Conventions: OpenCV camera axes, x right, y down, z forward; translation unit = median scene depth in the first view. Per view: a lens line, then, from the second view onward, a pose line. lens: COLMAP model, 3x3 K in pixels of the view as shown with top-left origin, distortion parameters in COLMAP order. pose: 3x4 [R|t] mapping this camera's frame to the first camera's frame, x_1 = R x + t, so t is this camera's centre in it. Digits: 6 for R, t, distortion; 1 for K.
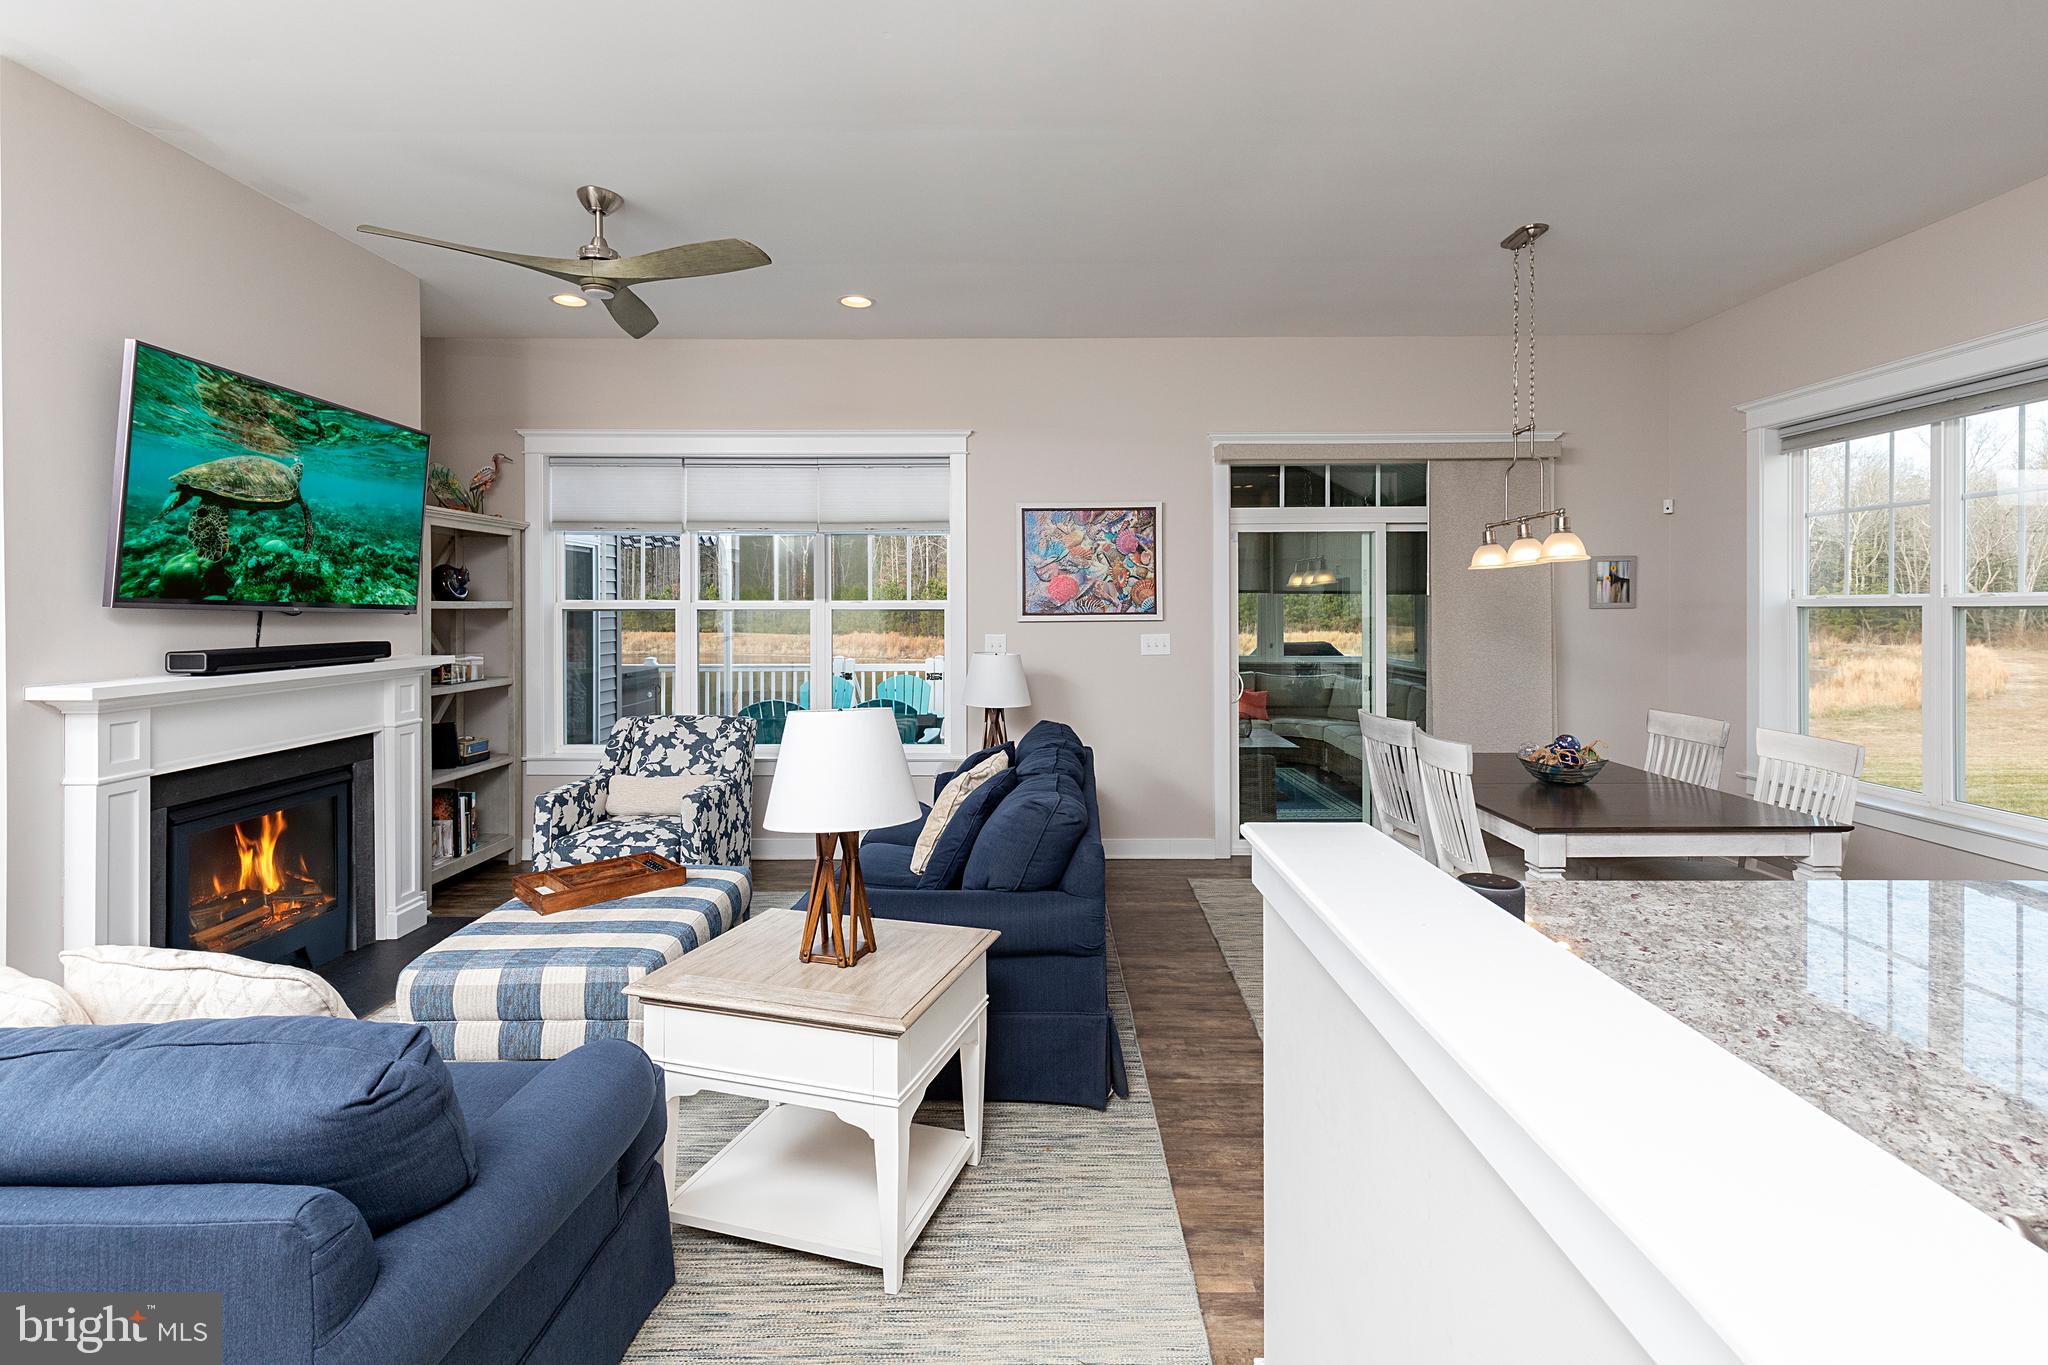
lens RADIAL K [[968.1, 0, 1048.7], [0, 968.1, 593.6], [0, 0, 1]] dist [0.006489, -0.002032]
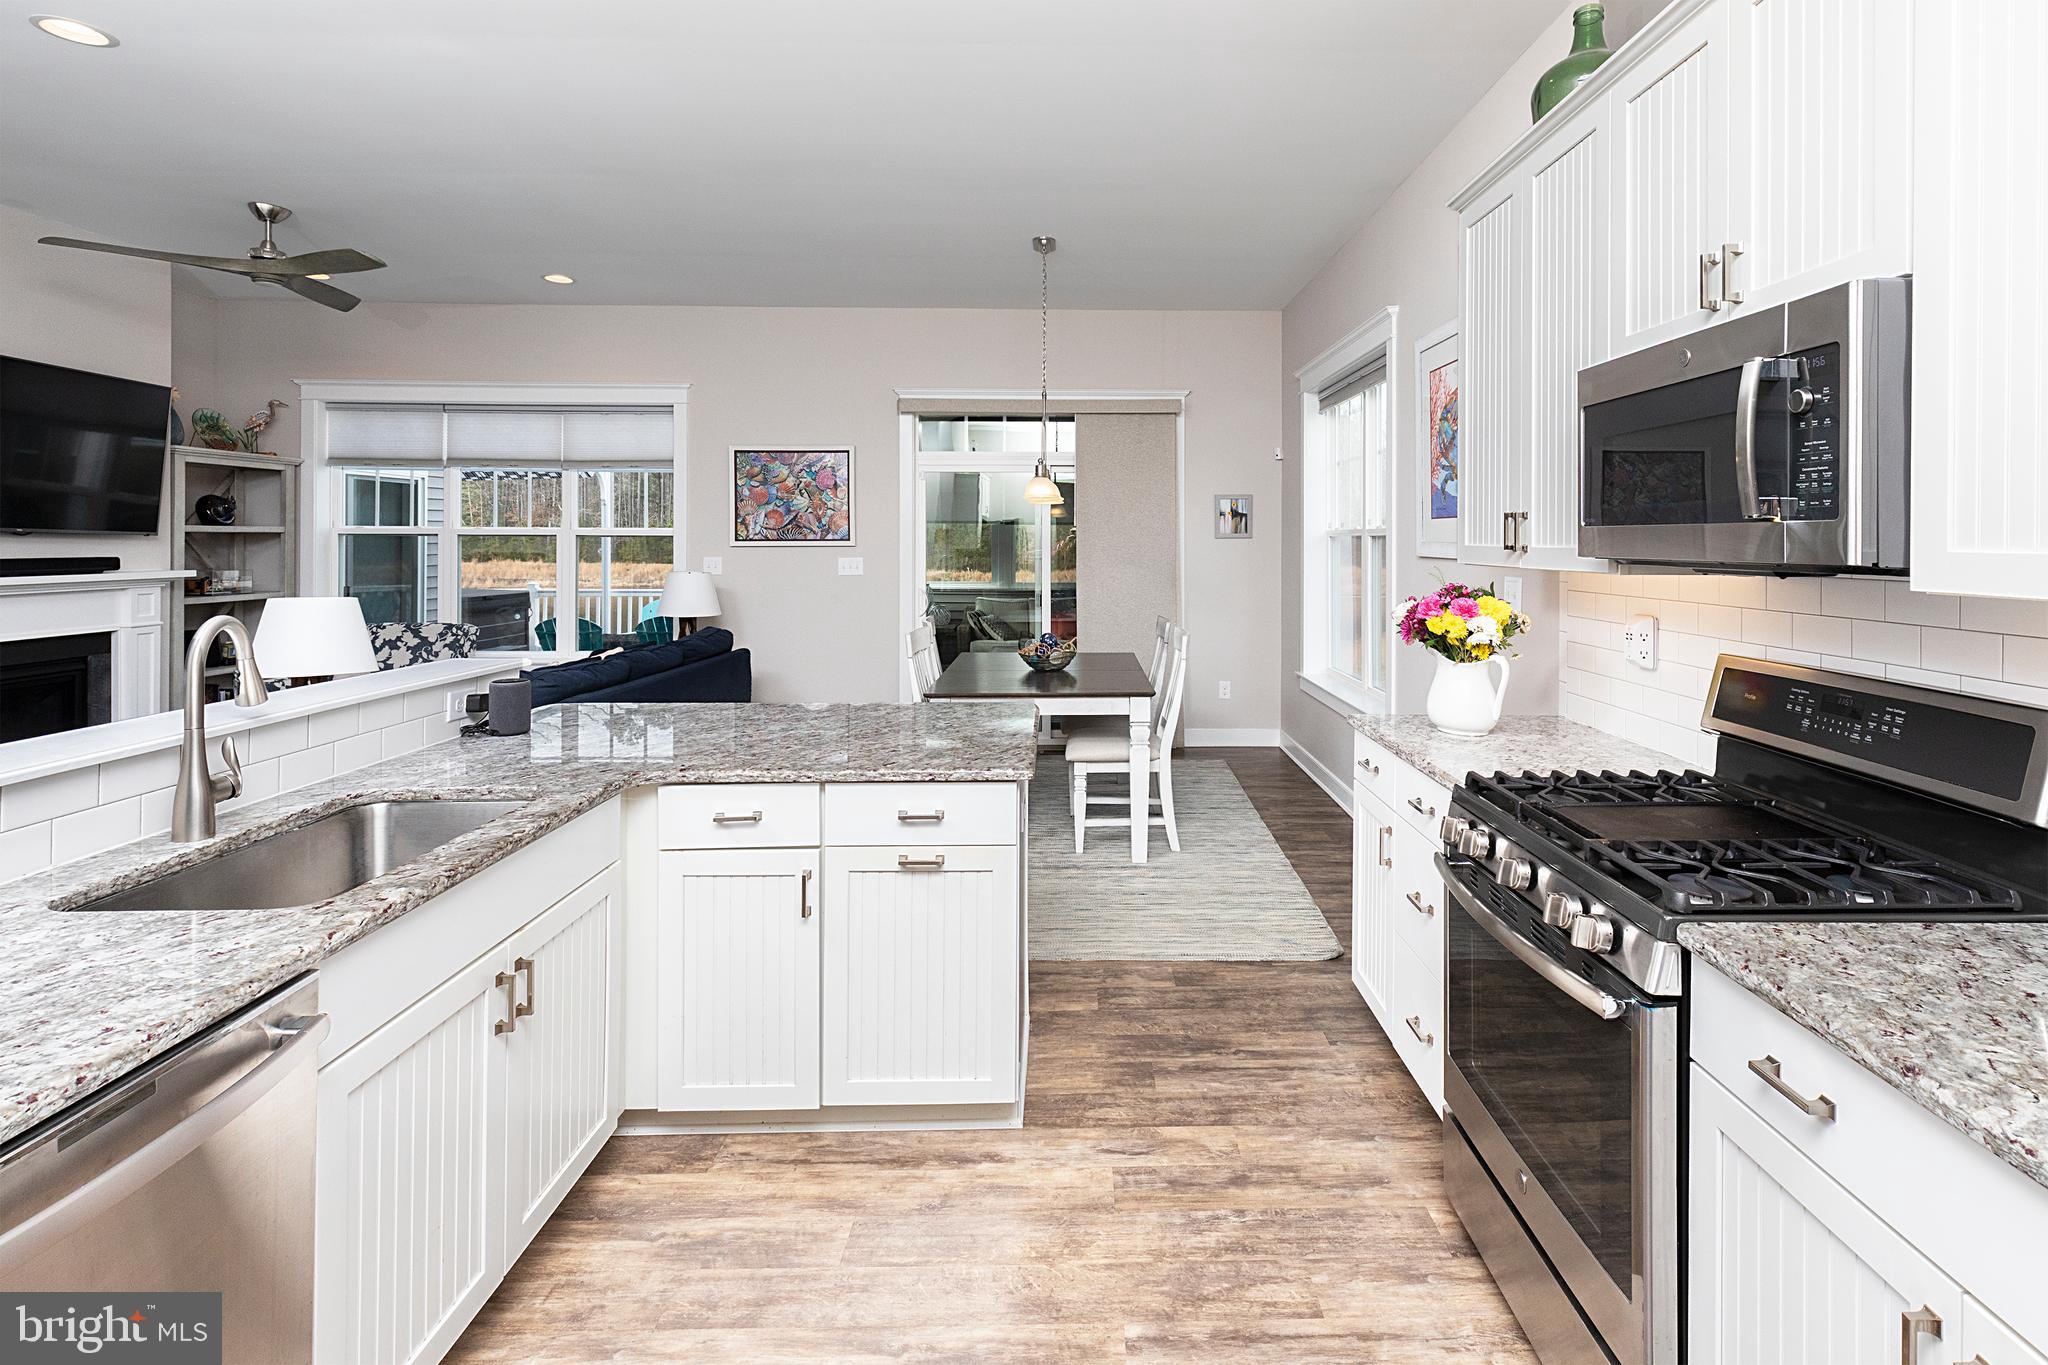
lens RADIAL K [[968.1, 0, 1094.2], [0, 968.1, 525.1], [0, 0, 1]] dist [0.006489, -0.002032]
pose [[0.999323, 0.006002, 0.036296, 0.399068], [-0.006013, 0.999982, 0.000186, 0.000192], [-0.036294, -0.000404, 0.999341, -0.216166]]
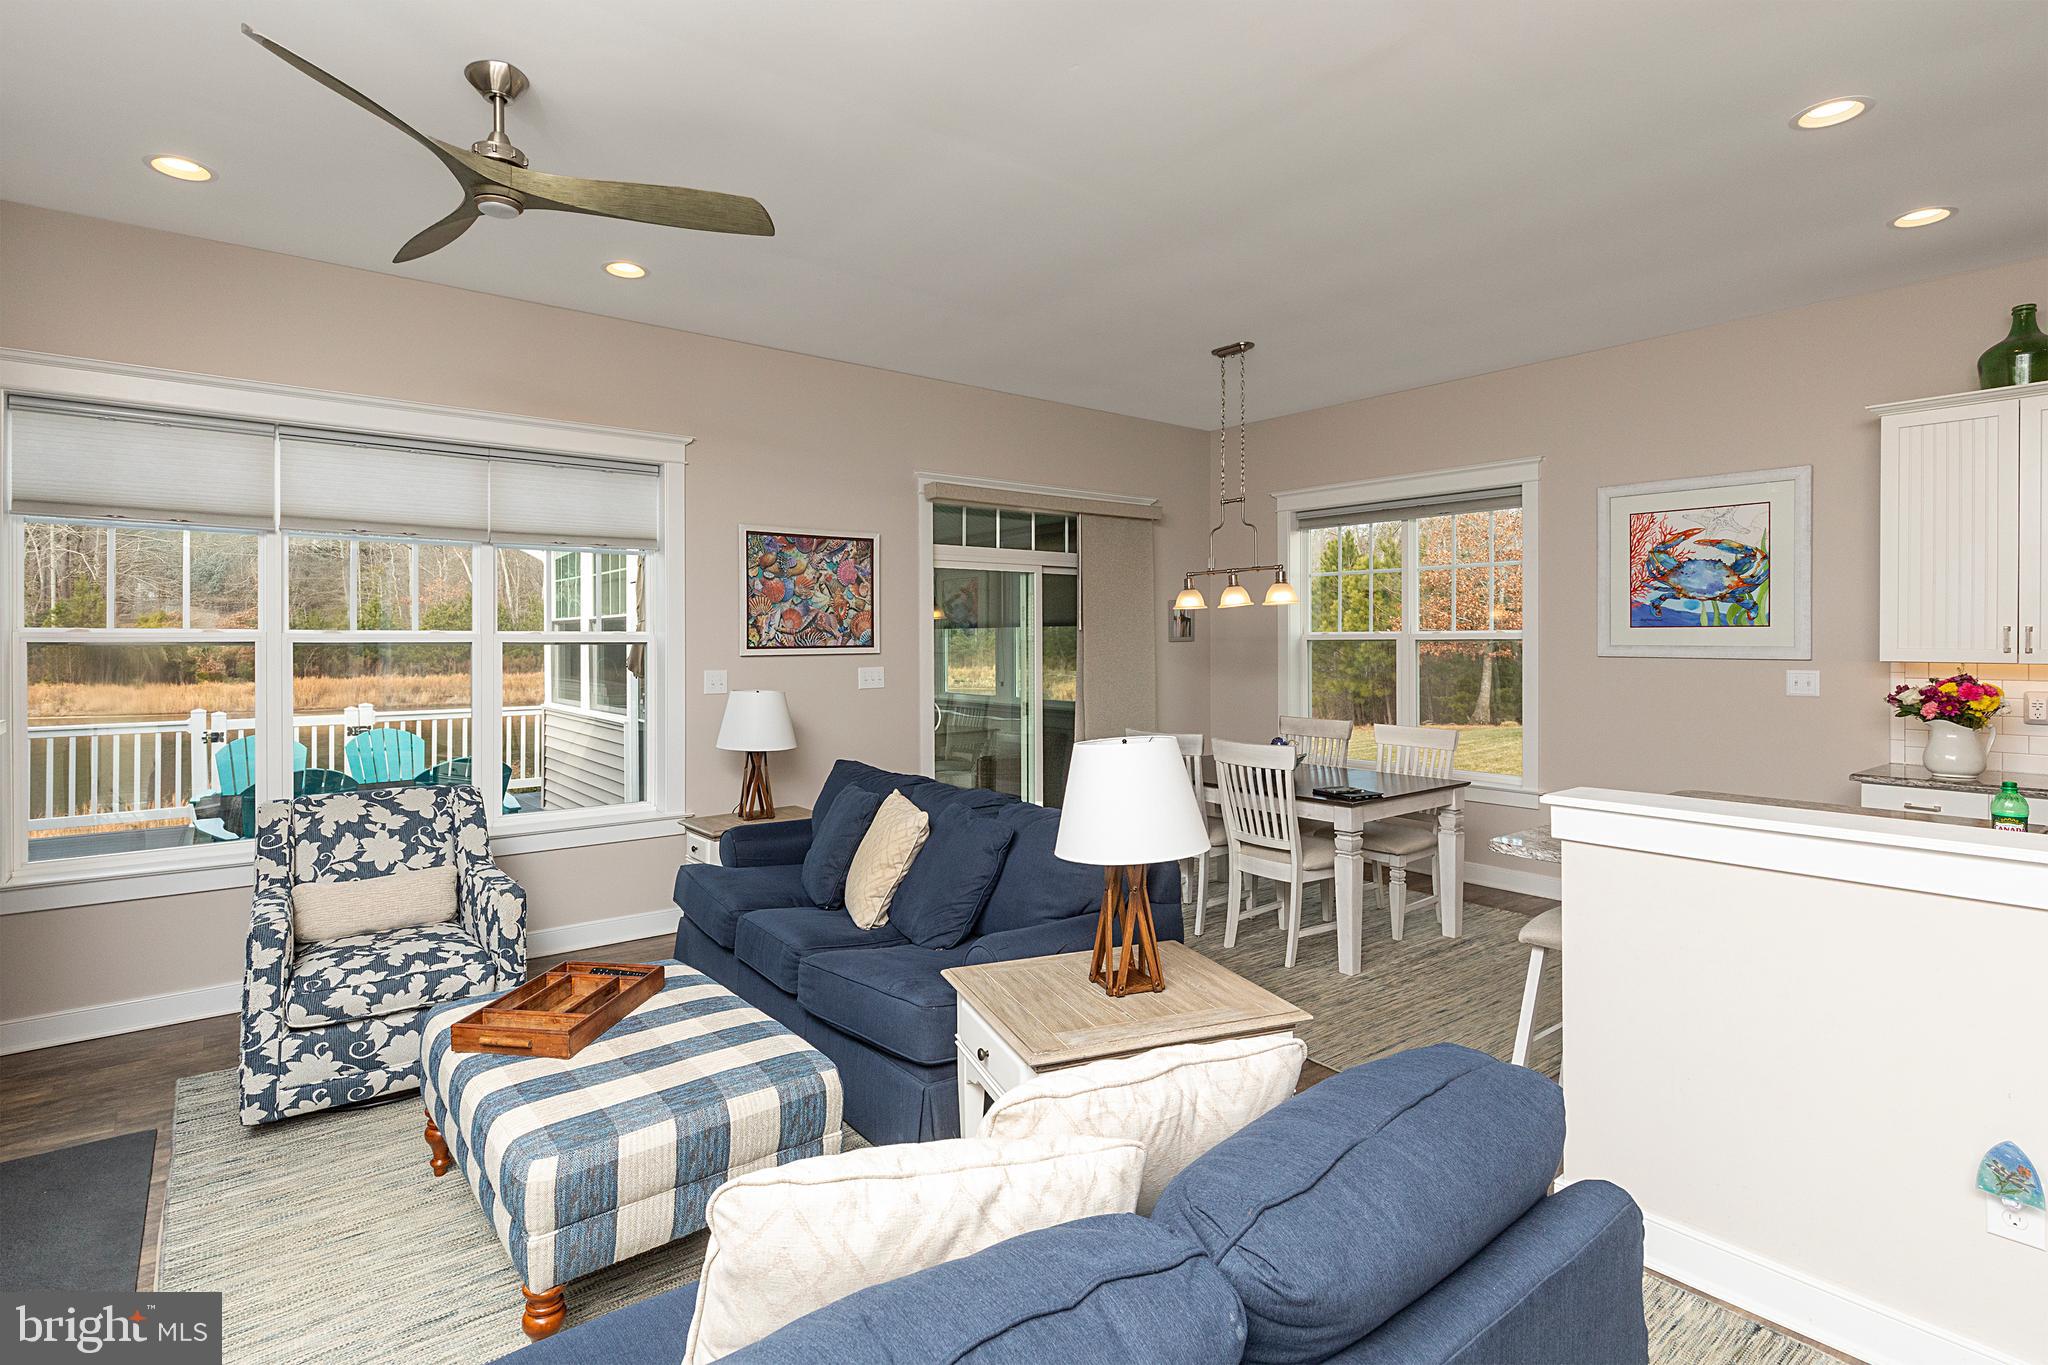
lens RADIAL K [[968.1, 0, 1084.0], [0, 968.1, 630.0], [0, 0, 1]] dist [0.006489, -0.002032]
pose [[0.786074, 0.006679, 0.618096, -0.361325], [-0.009162, 0.999958, 0.000847, 0.001005], [-0.618064, -0.006329, 0.786102, 0.097077]]
